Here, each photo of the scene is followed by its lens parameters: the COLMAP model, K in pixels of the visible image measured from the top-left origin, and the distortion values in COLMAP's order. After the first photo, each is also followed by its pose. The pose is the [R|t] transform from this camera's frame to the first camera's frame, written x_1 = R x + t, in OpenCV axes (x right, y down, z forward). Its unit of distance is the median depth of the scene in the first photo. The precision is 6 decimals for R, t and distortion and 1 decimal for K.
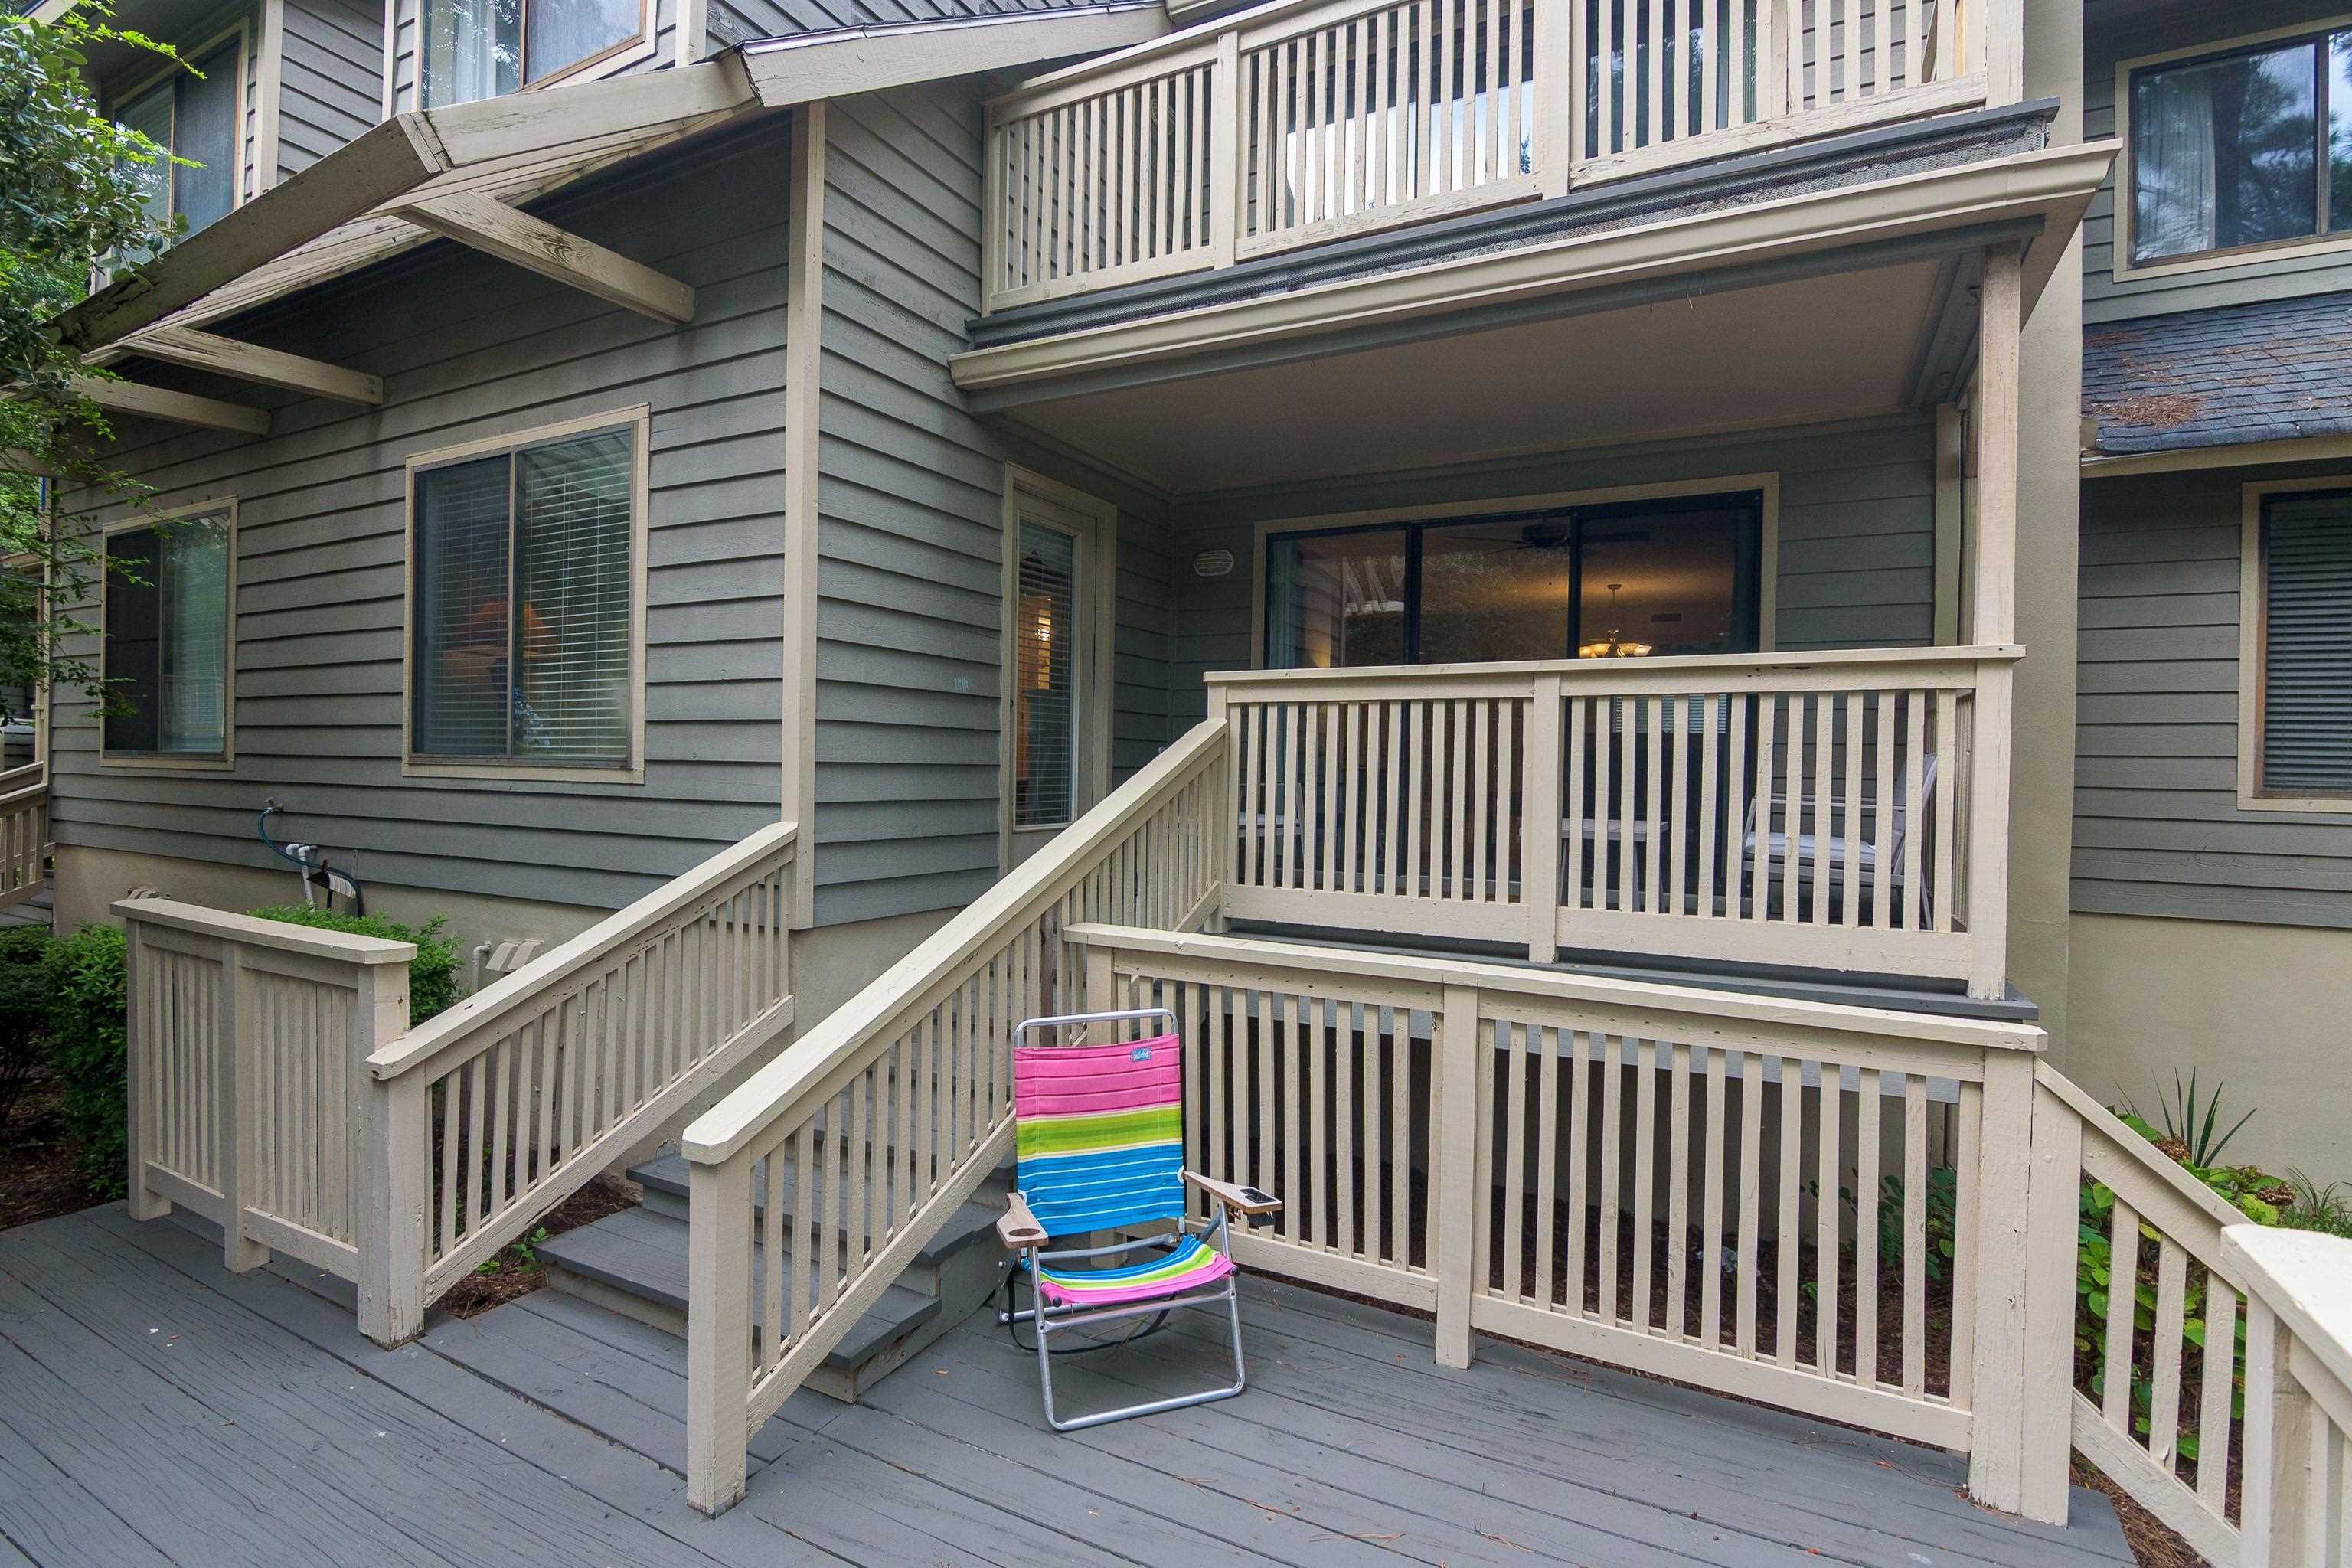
lens RADIAL K [[1126.2, 0, 1169.5], [0, 1126.2, 779.0], [0, 0, 1]] dist [-0.011826, -0.001700]
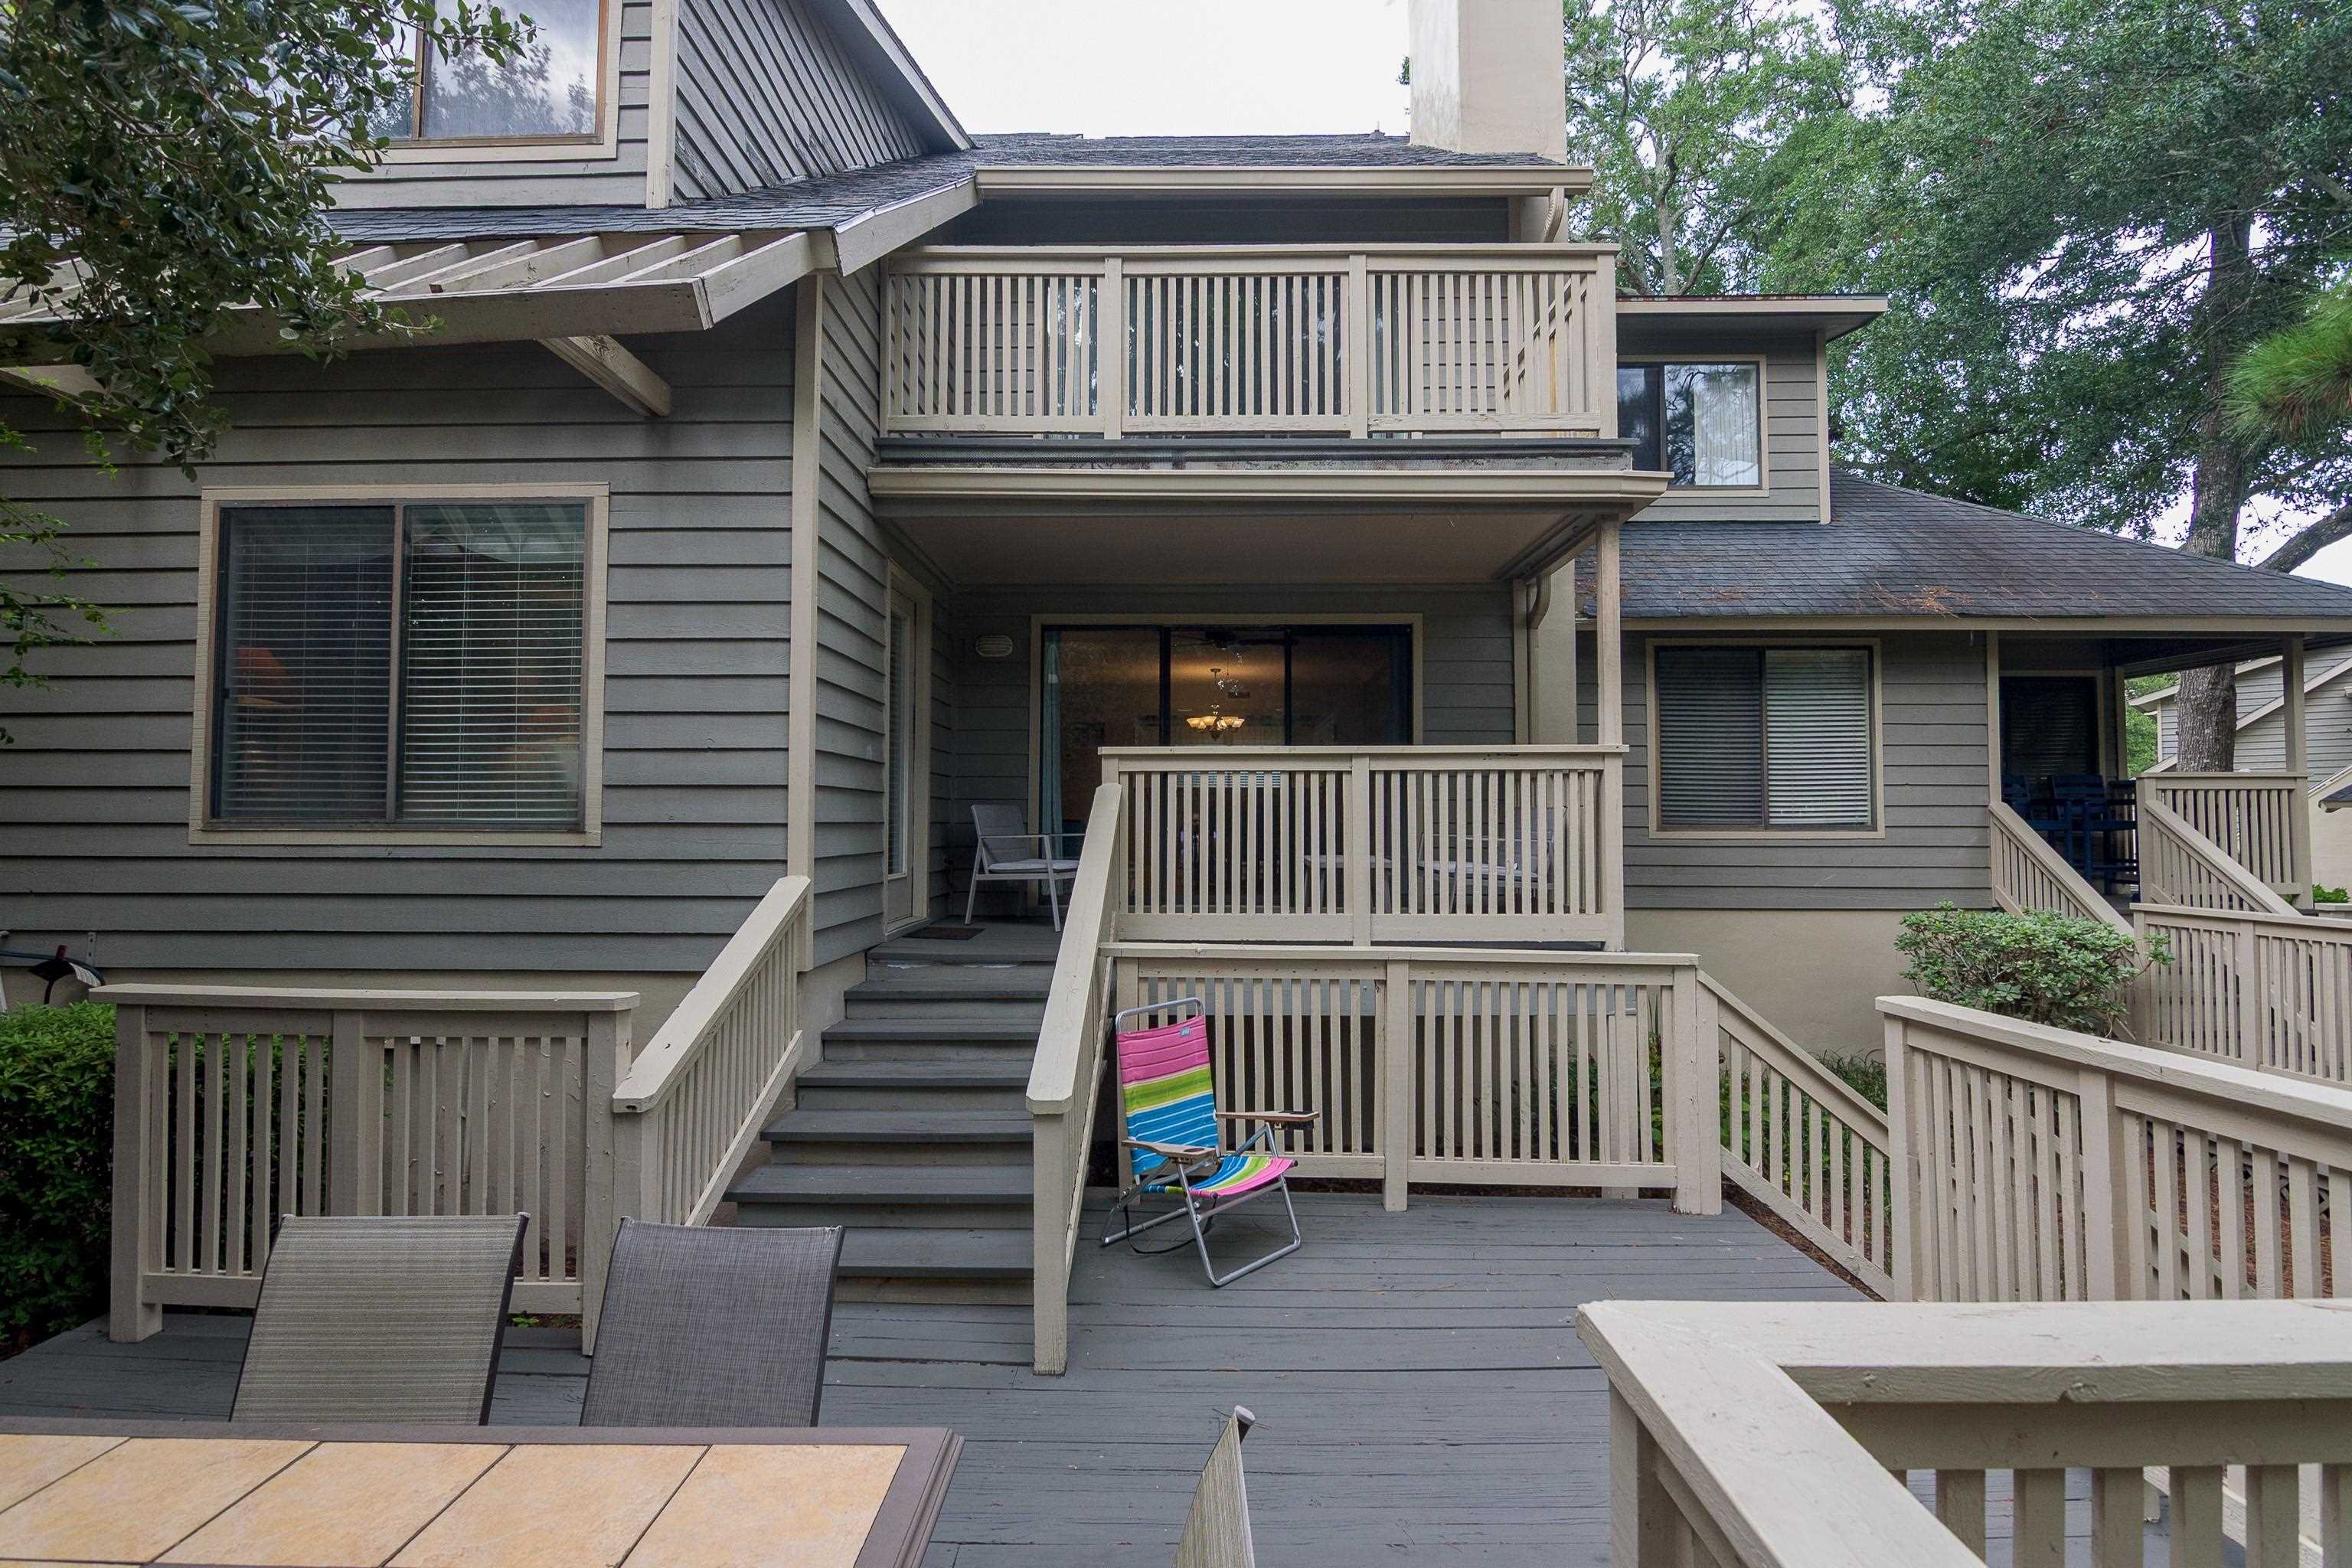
lens RADIAL K [[1130.1, 0, 1168.4], [0, 1130.1, 777.2], [0, 0, 1]] dist [-0.011145, -0.000821]
pose [[0.889618, 0.003518, 0.456691, -0.487129], [0.017269, 0.998996, -0.041336, -0.006685], [-0.456378, 0.044660, 0.888664, -0.168683]]
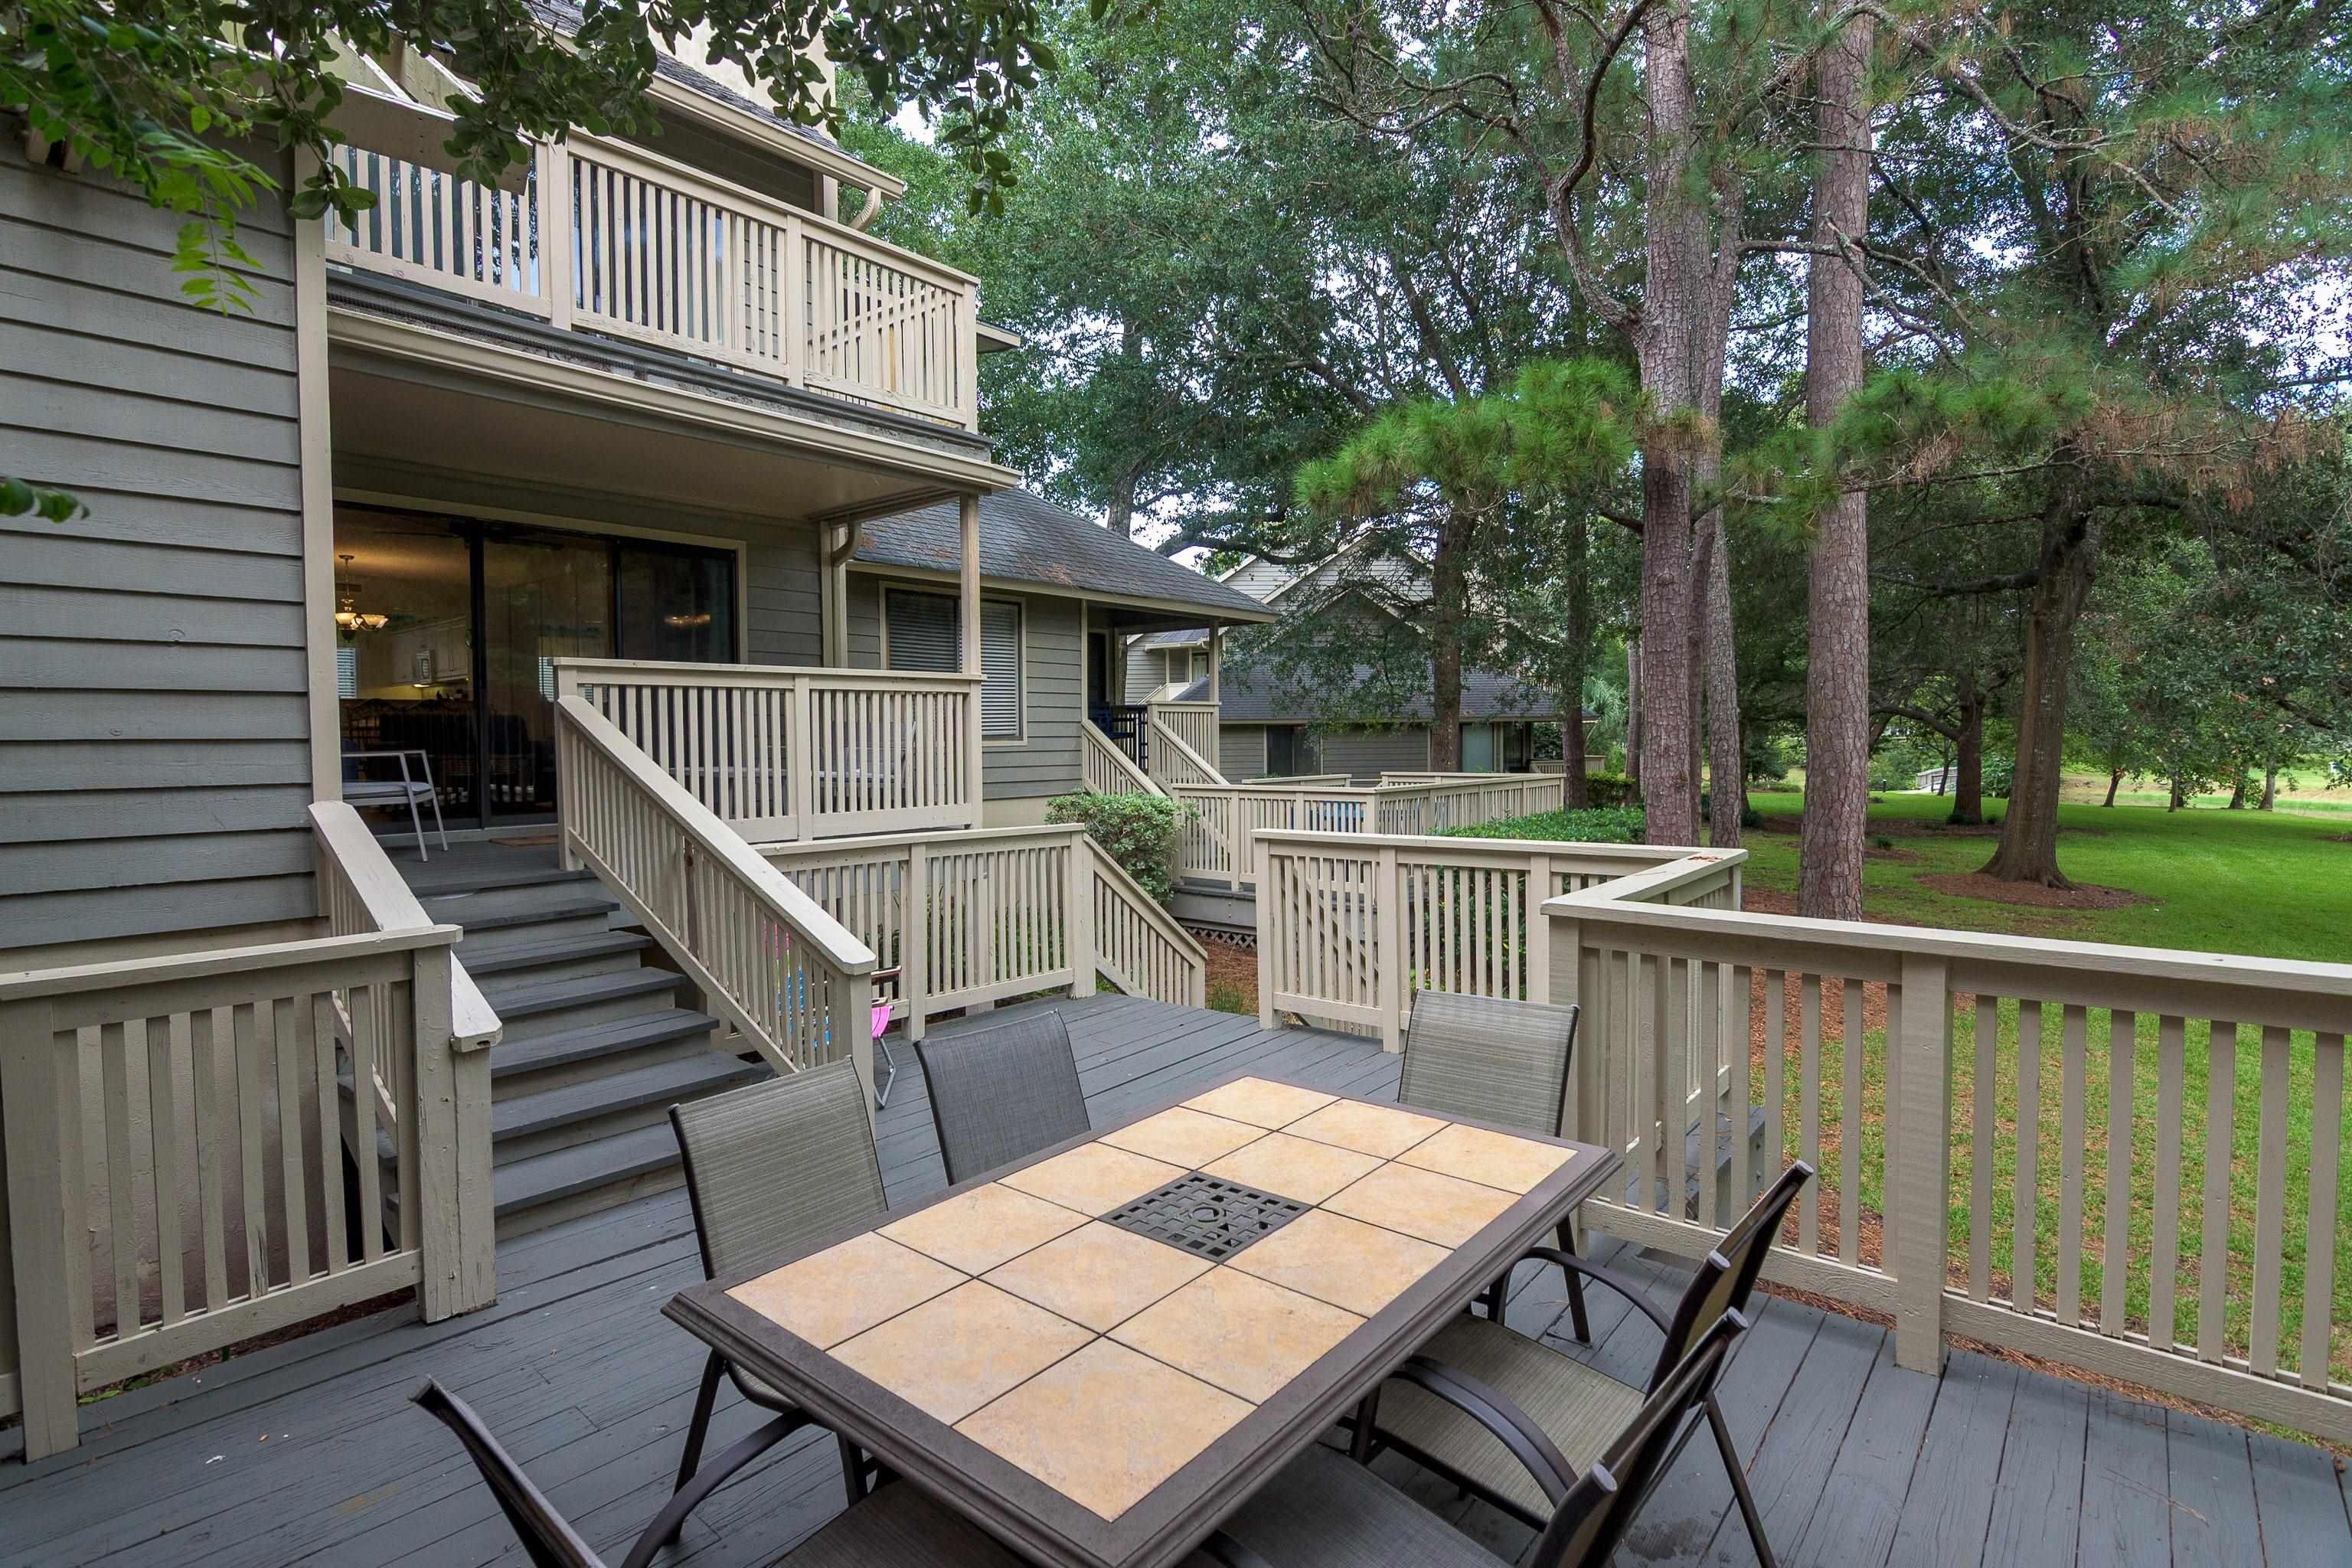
lens RADIAL K [[1126.2, 0, 1169.5], [0, 1126.2, 779.0], [0, 0, 1]] dist [-0.011826, -0.001700]
pose [[0.212482, -0.055844, 0.975568, -1.023084], [0.019498, 0.998409, 0.052905, -0.015083], [-0.976970, 0.007781, 0.213233, 0.101624]]
